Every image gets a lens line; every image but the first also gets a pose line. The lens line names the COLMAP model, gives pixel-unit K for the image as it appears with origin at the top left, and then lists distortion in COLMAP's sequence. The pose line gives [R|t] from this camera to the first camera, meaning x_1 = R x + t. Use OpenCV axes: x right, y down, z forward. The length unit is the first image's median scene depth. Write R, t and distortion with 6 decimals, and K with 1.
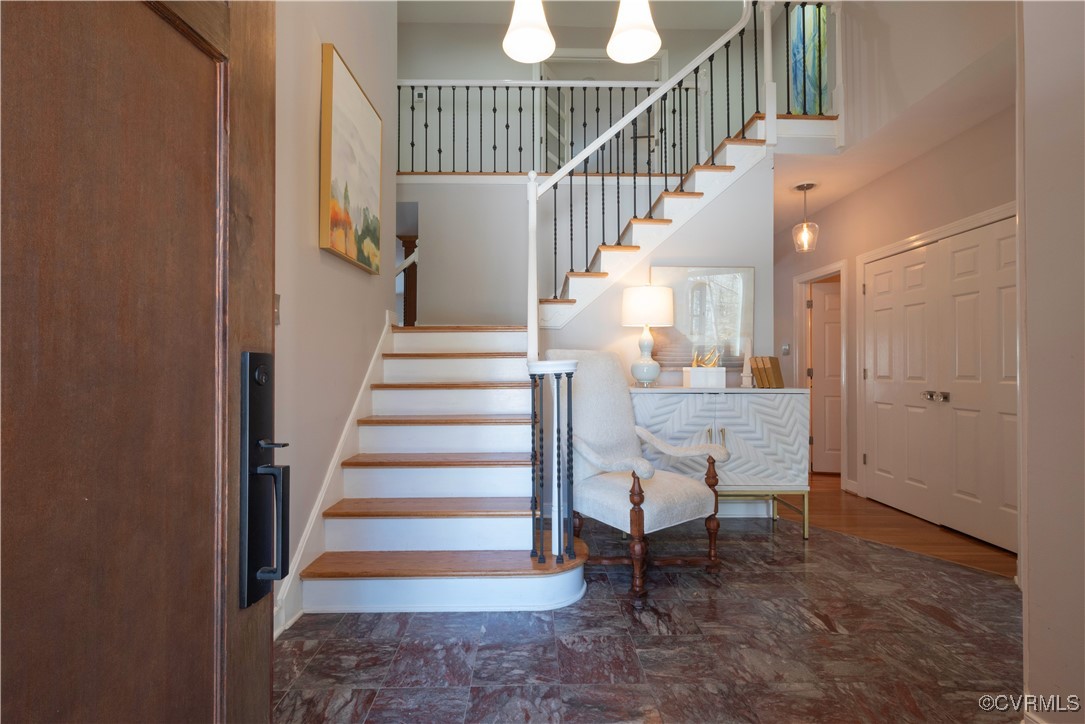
lens RADIAL K [[477.3, 0, 542.8], [0, 477.3, 361.4], [0, 0, 1]] dist [0.003030, -0.000026]
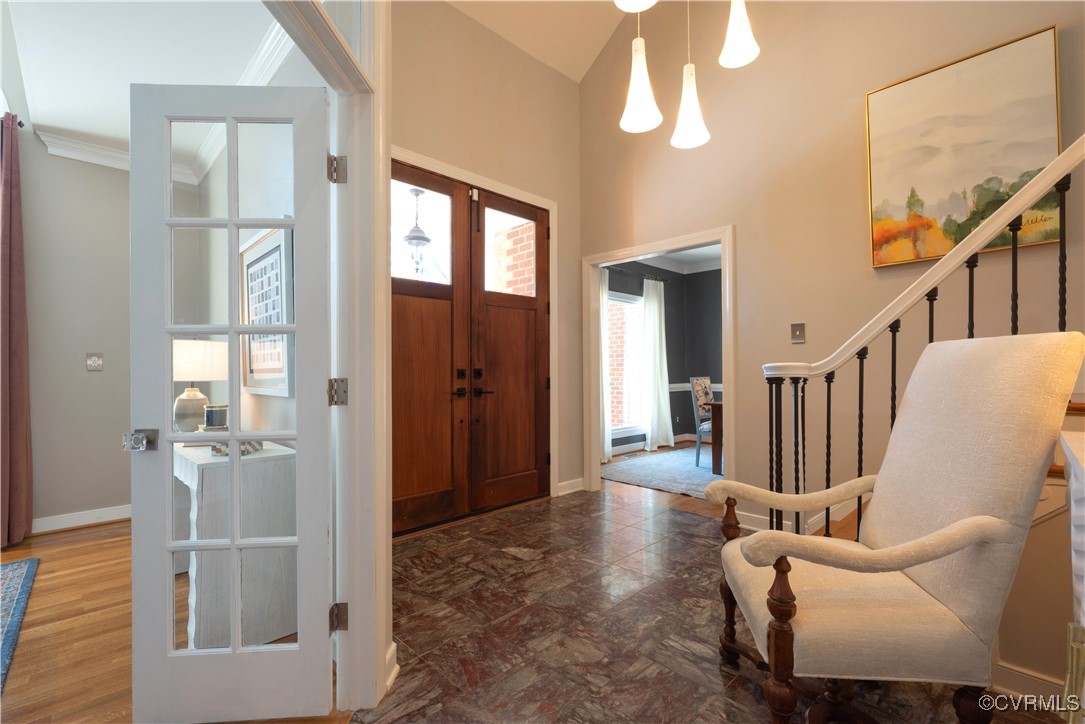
lens RADIAL K [[477.3, 0, 541.8], [0, 477.3, 369.6], [0, 0, 1]] dist [0.003030, -0.000026]
pose [[-0.723515, 0.003196, -0.690301, 1.313623], [0.009396, 0.999942, -0.005219, 0.013092], [0.690245, -0.010262, -0.723503, 1.800792]]
